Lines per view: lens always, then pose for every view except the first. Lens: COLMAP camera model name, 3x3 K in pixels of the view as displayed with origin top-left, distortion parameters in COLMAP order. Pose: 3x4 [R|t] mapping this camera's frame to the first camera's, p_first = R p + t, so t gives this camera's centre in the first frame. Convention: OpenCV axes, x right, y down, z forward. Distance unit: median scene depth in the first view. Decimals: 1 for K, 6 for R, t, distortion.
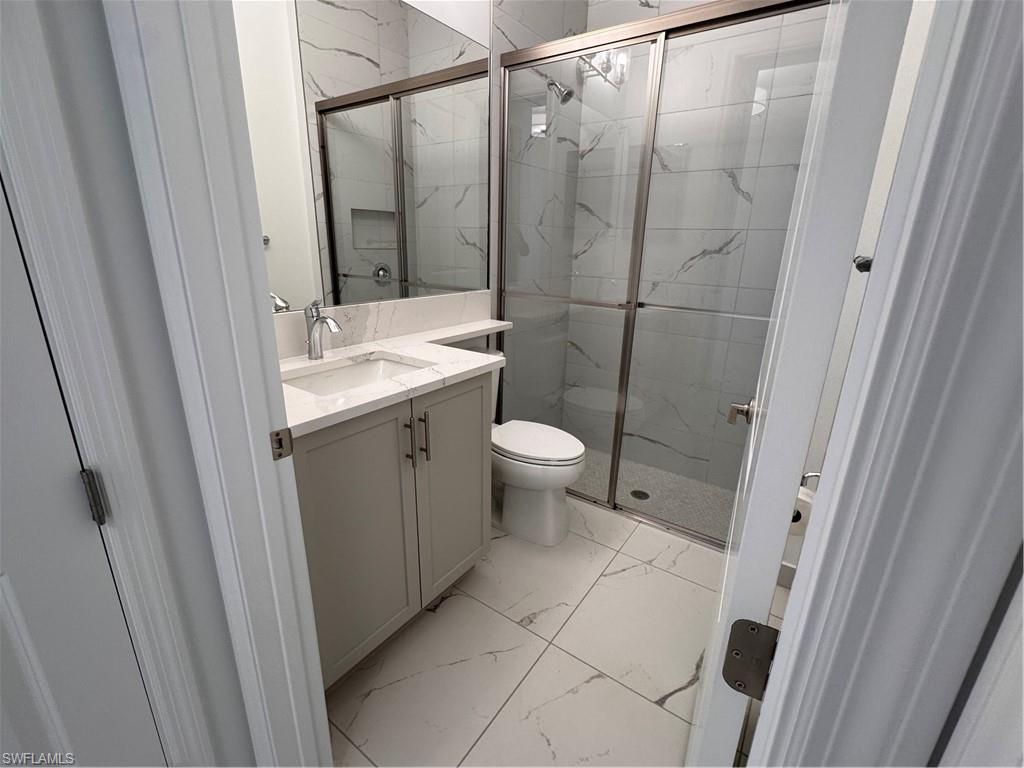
lens RADIAL K [[448.2, 0, 513.8], [0, 448.2, 381.5], [0, 0, 1]] dist [-0.004666, 0.000321]
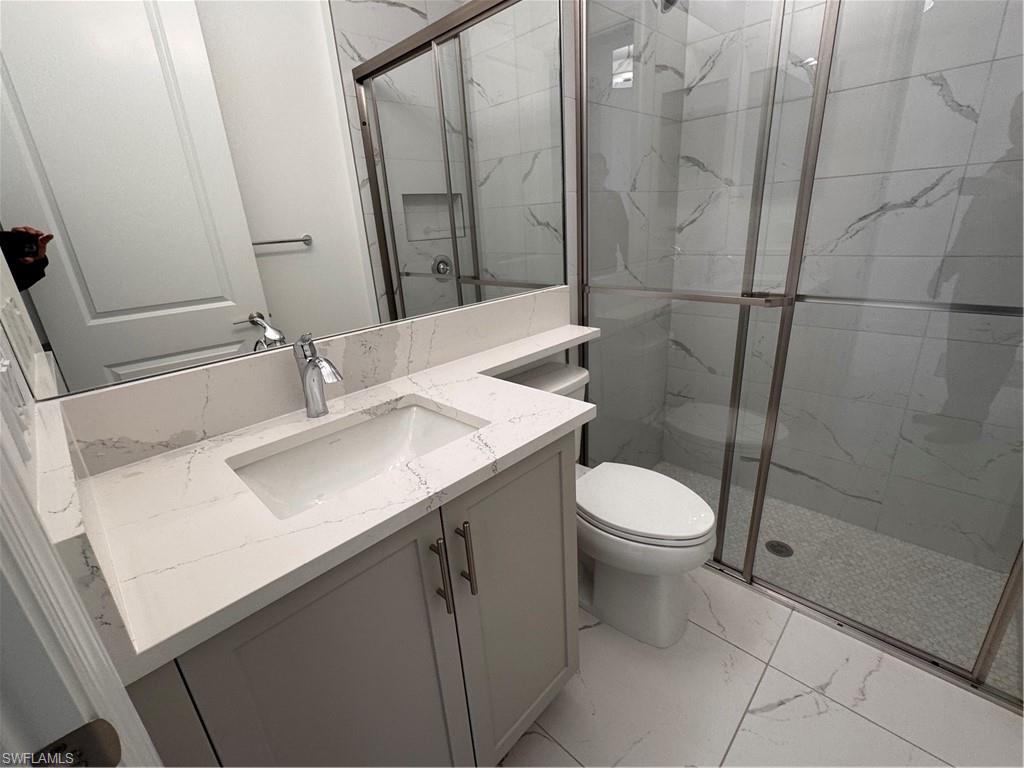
lens RADIAL K [[448.2, 0, 516.0], [0, 448.2, 382.8], [0, 0, 1]] dist [-0.004666, 0.000321]
pose [[0.984221, -0.025281, -0.175126, -0.011408], [0.033589, 0.998438, 0.044638, -0.075551], [0.173724, -0.049816, 0.983534, 0.234369]]
